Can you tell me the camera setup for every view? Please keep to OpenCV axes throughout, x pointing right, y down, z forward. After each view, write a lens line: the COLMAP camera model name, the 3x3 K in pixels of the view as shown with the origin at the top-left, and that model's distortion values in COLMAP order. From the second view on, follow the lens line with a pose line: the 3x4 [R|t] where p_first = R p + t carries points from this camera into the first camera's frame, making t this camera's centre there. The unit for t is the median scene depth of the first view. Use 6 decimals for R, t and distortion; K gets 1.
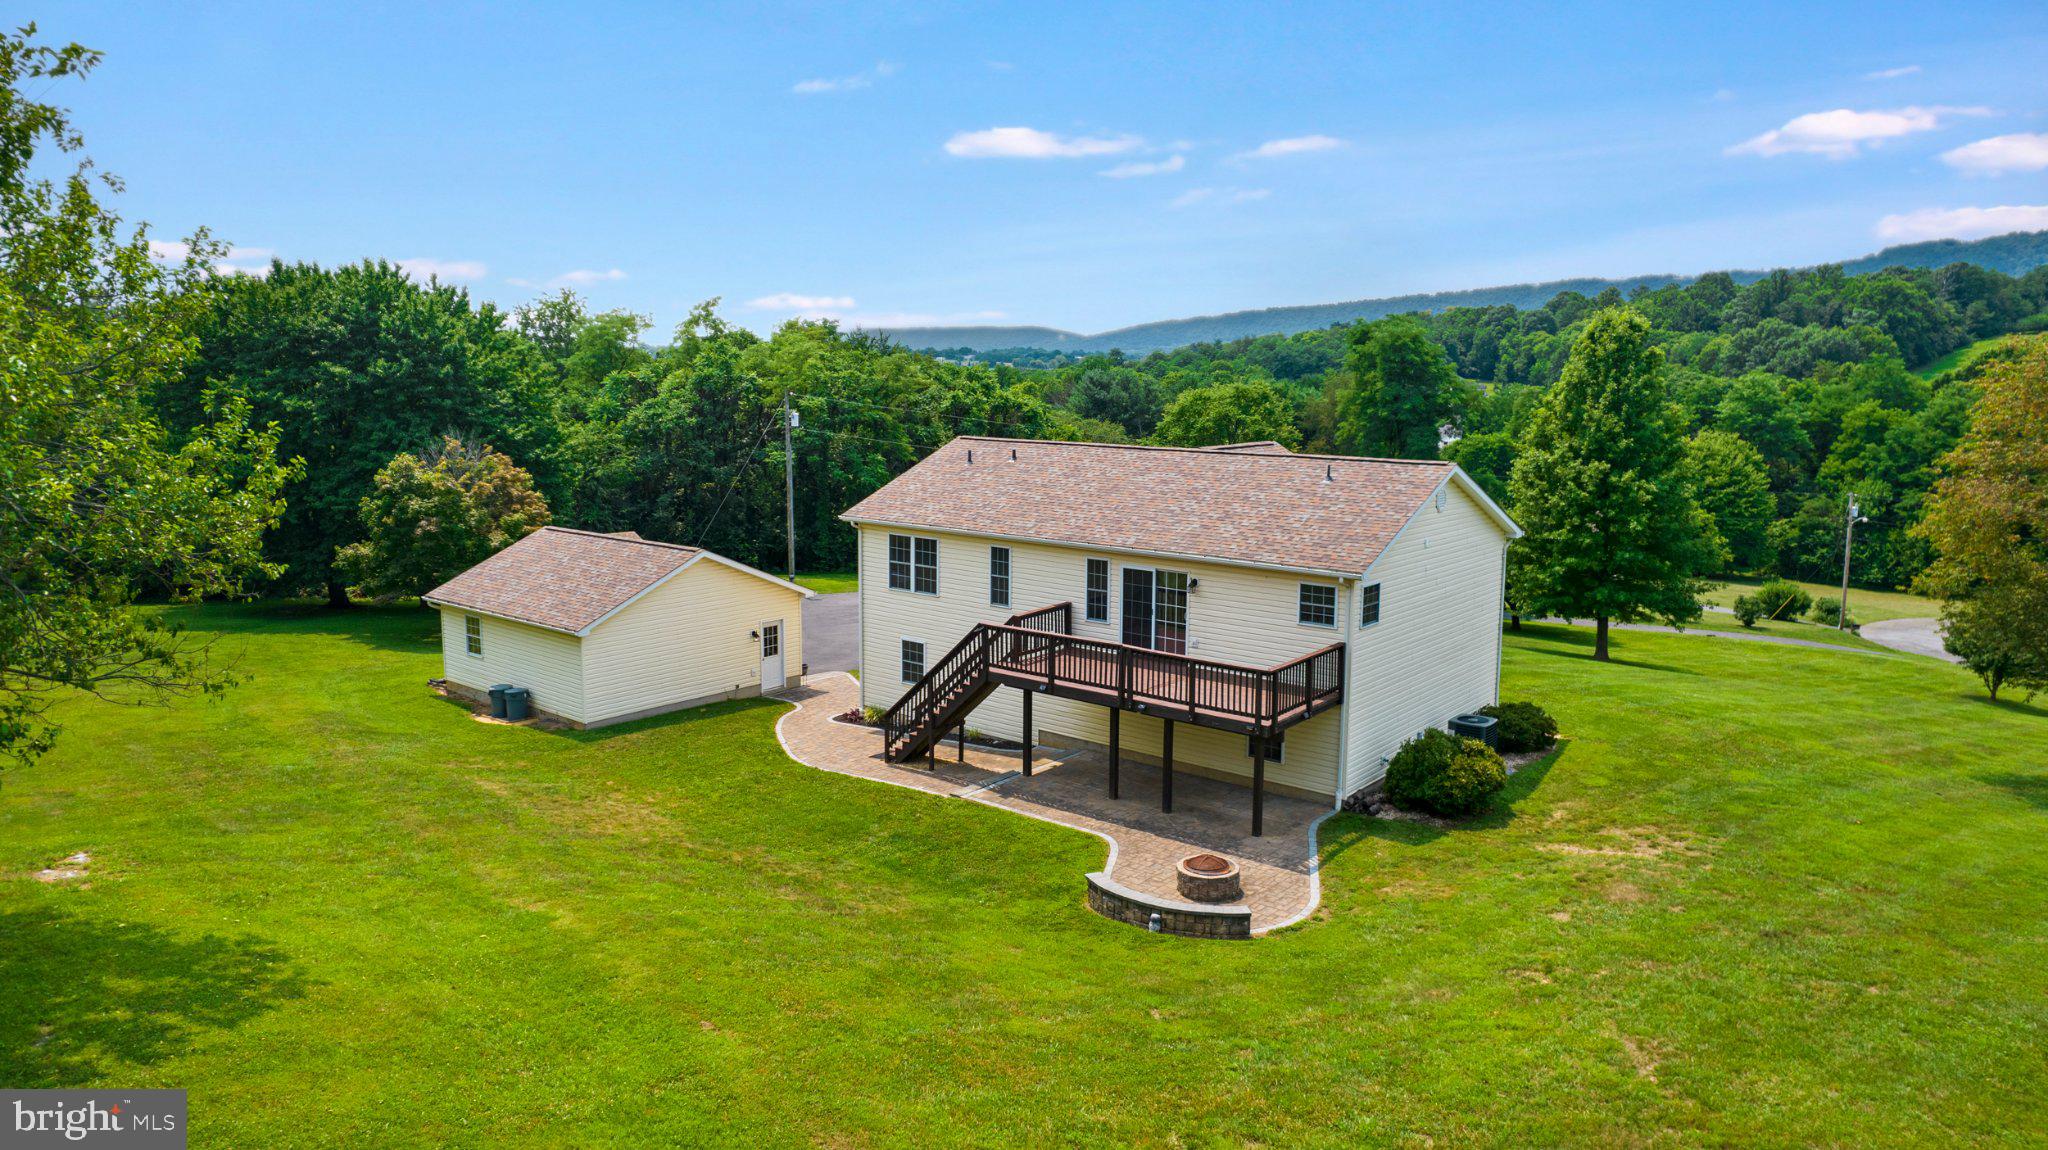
lens RADIAL K [[1301.8, 0, 1024.0], [0, 1301.8, 575.0], [0, 0, 1]] dist [-0.067676, 0.061371]
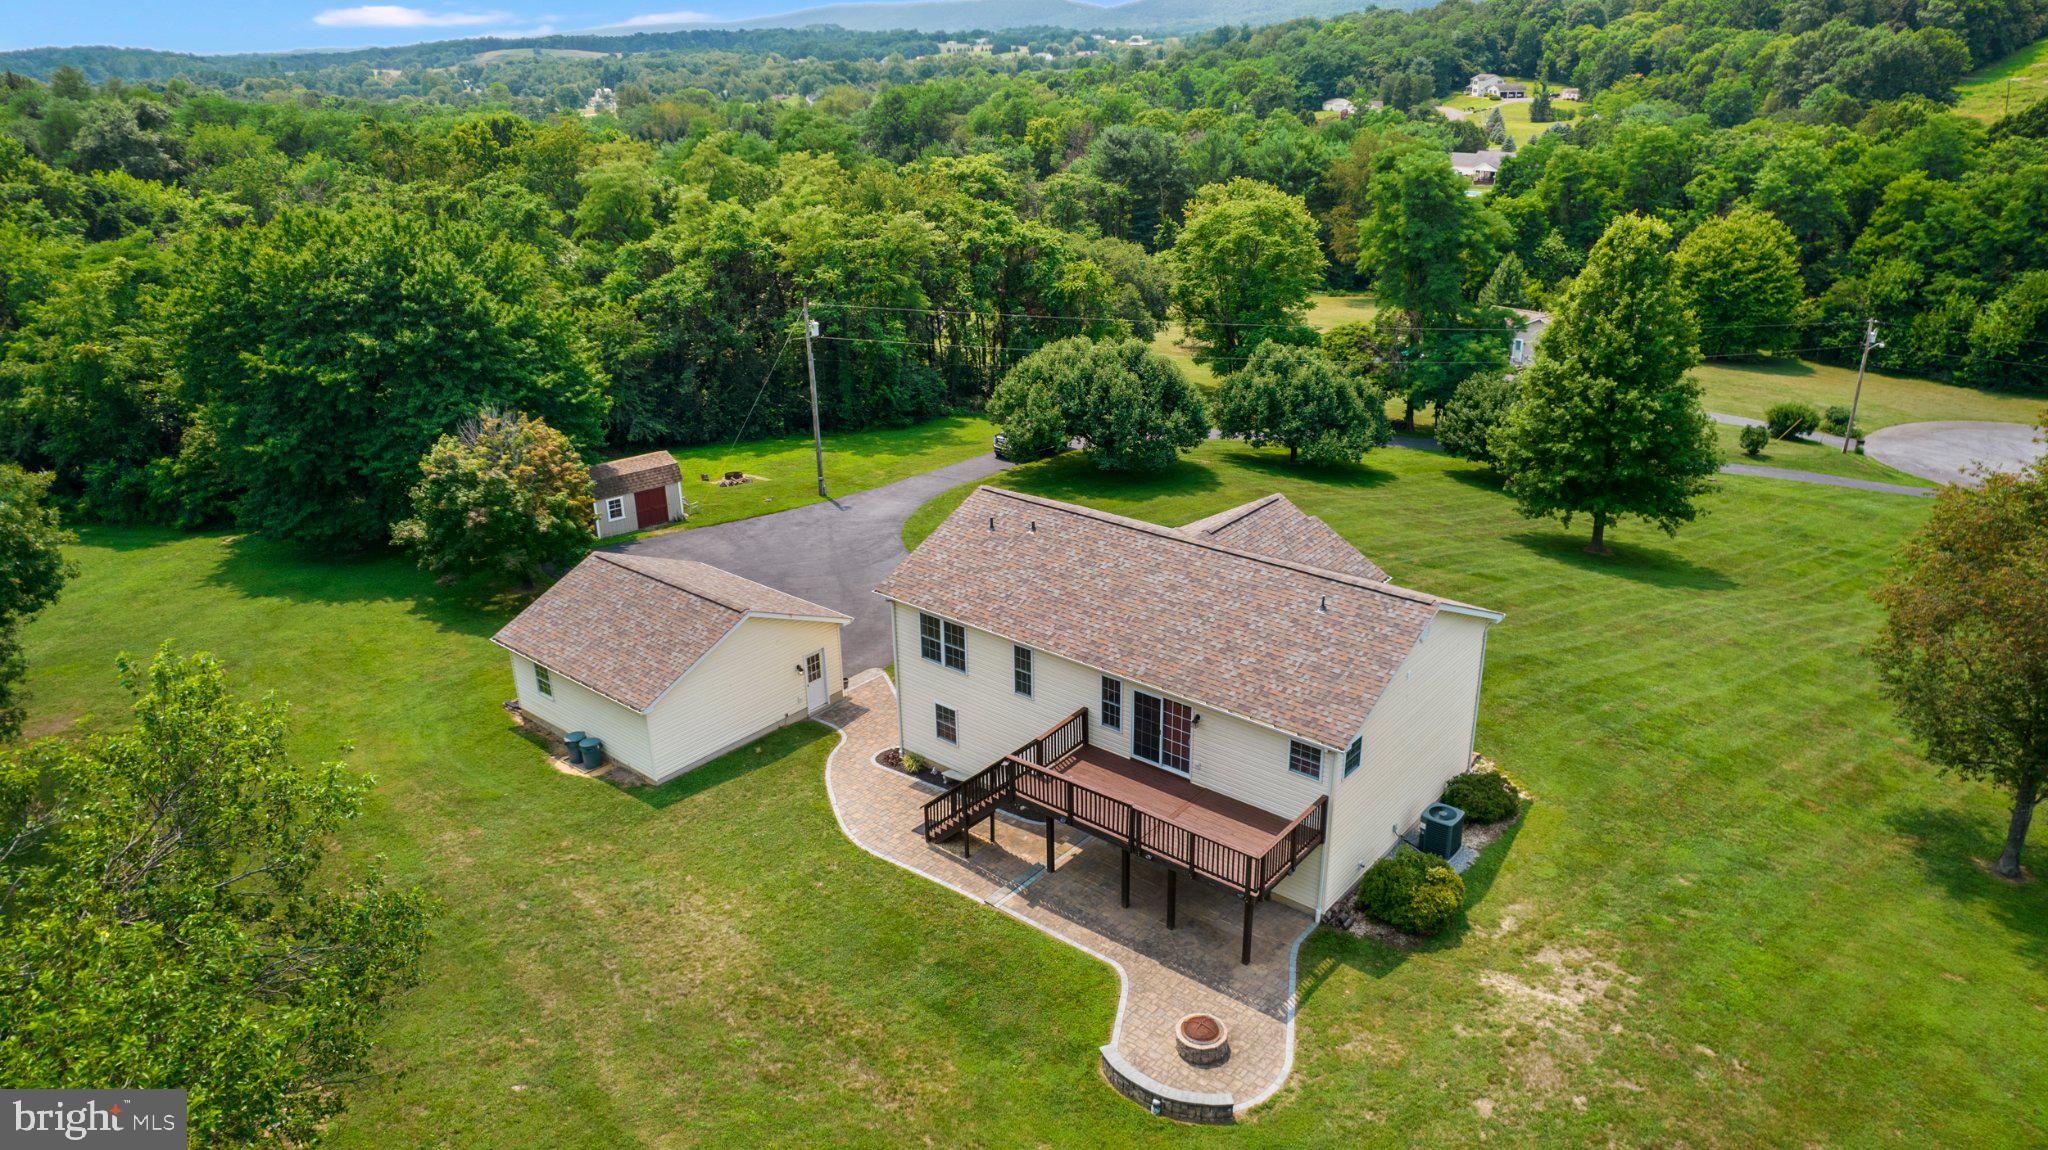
lens RADIAL K [[1300.8, 0, 1041.7], [0, 1300.8, 575.4], [0, 0, 1]] dist [-0.069224, 0.065001]
pose [[0.999825, -0.017646, -0.006135, 0.003428], [0.018601, 0.970830, 0.239045, -0.210971], [0.001738, -0.239118, 0.970989, -0.029735]]
